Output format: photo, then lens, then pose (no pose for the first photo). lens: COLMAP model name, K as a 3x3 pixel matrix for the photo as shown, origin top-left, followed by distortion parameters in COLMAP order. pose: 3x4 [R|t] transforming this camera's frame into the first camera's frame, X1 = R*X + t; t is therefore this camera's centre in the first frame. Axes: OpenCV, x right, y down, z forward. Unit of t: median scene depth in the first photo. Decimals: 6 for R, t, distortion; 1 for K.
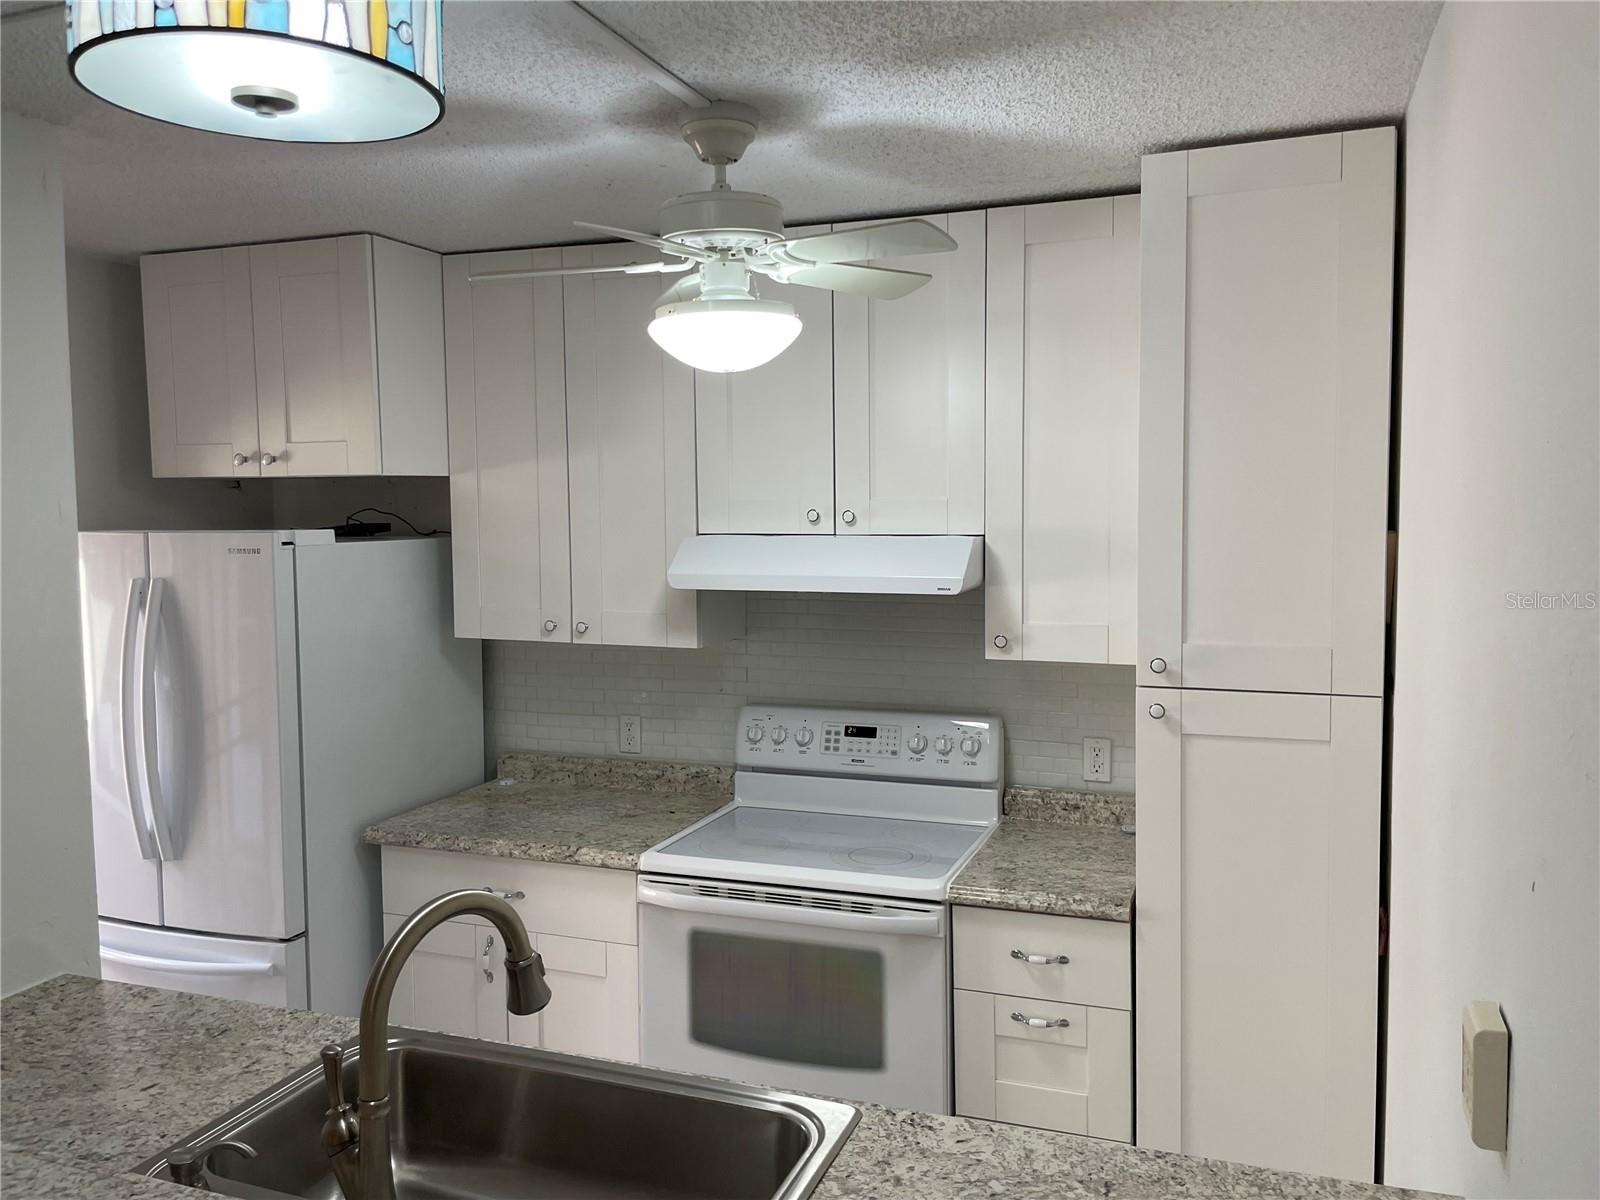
lens RADIAL K [[1267.5, 0, 788.5], [0, 1267.5, 590.4], [0, 0, 1]] dist [0.074939, -0.096783]
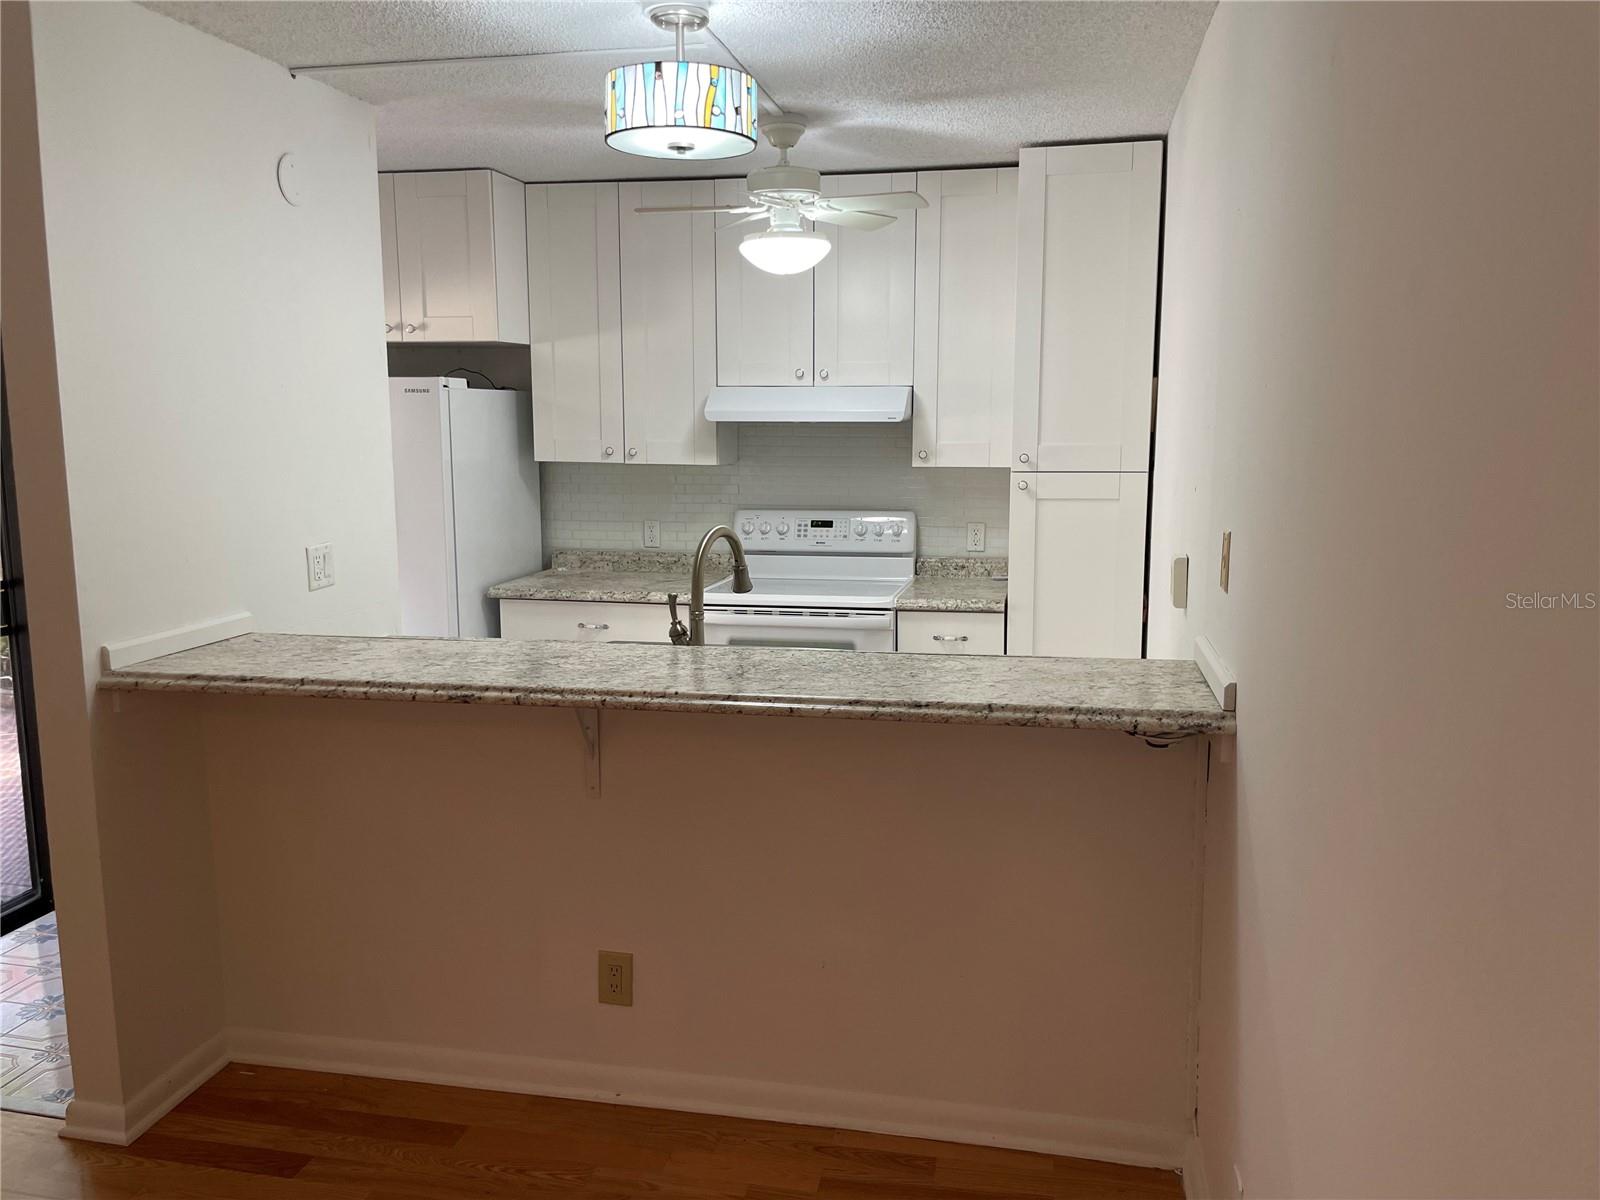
lens RADIAL K [[1264.6, 0, 802.4], [0, 1264.6, 596.7], [0, 0, 1]] dist [0.124175, -0.190301]
pose [[0.987765, -0.013437, 0.155373, -0.225180], [0.001986, 0.997284, 0.073622, 0.099101], [-0.155940, -0.072413, 0.985109, -0.534448]]
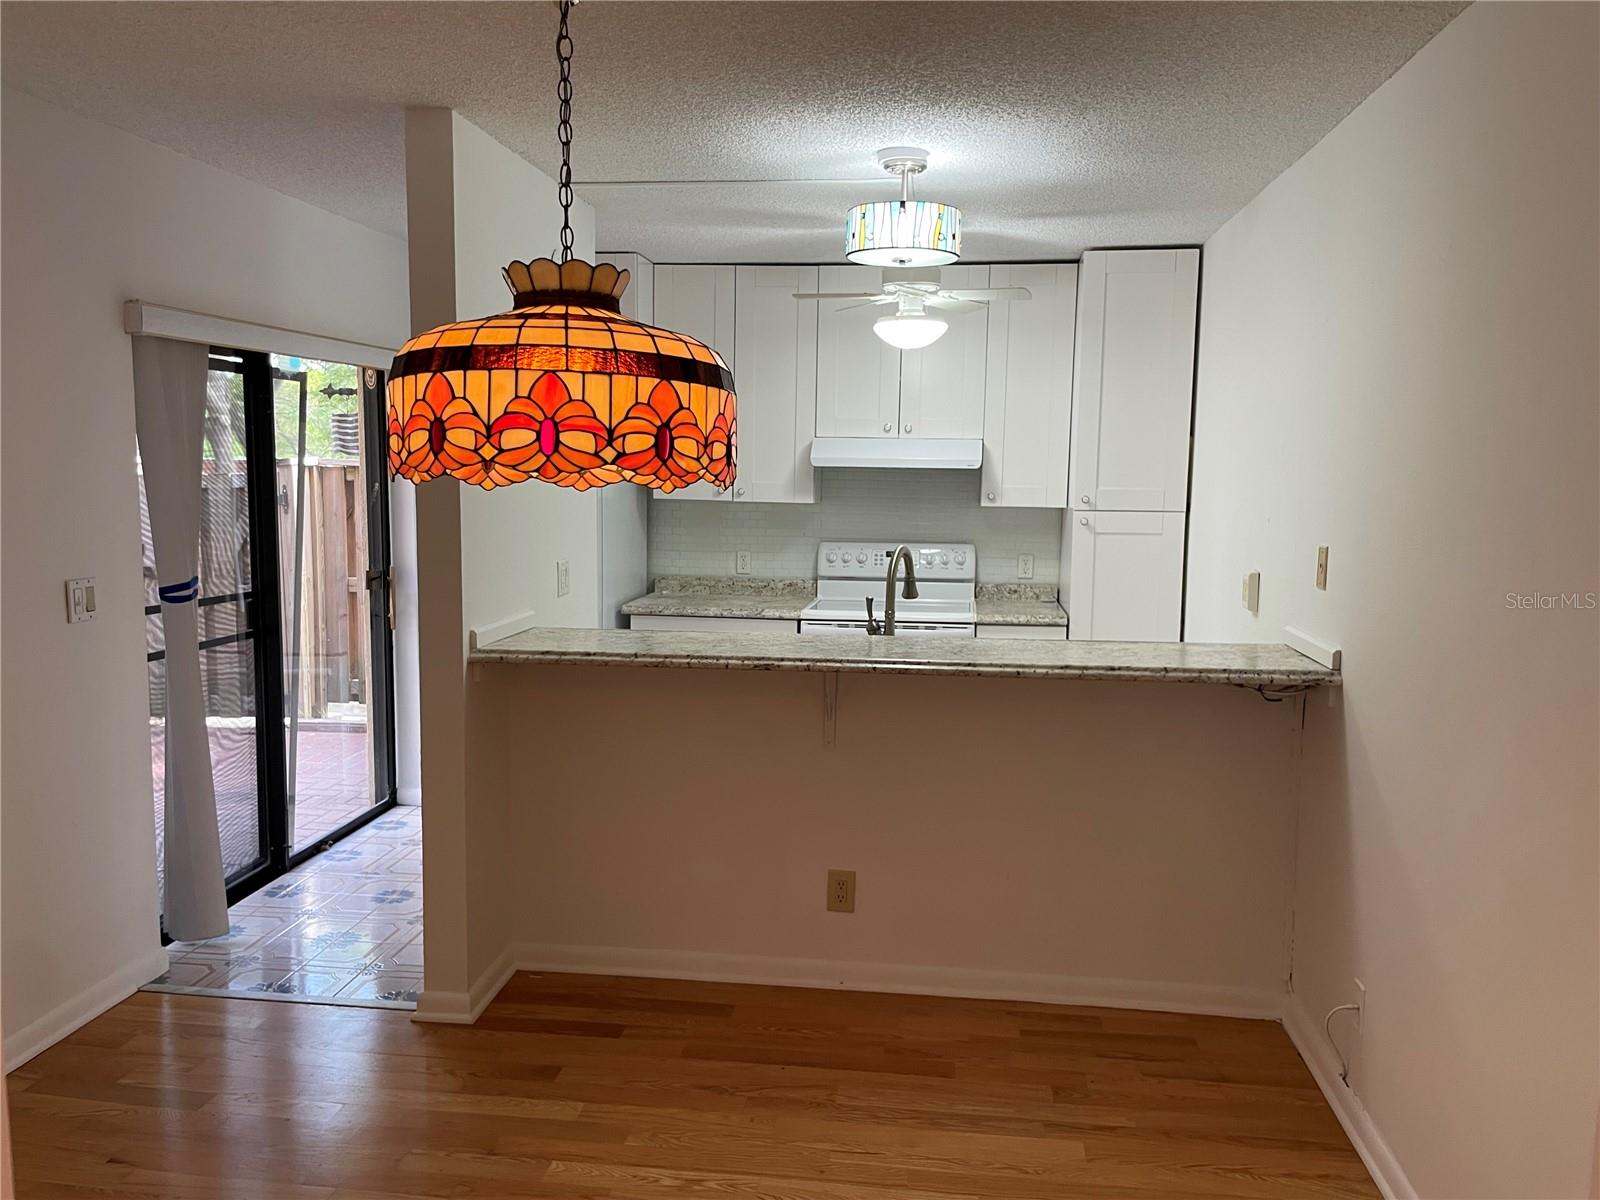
lens RADIAL K [[1266.3, 0, 812.8], [0, 1266.3, 602.6], [0, 0, 1]] dist [0.097133, -0.104162]
pose [[0.970953, -0.001928, 0.239264, -0.538912], [-0.007558, 0.999221, 0.038725, 0.126377], [-0.239153, -0.039409, 0.970182, -0.770266]]
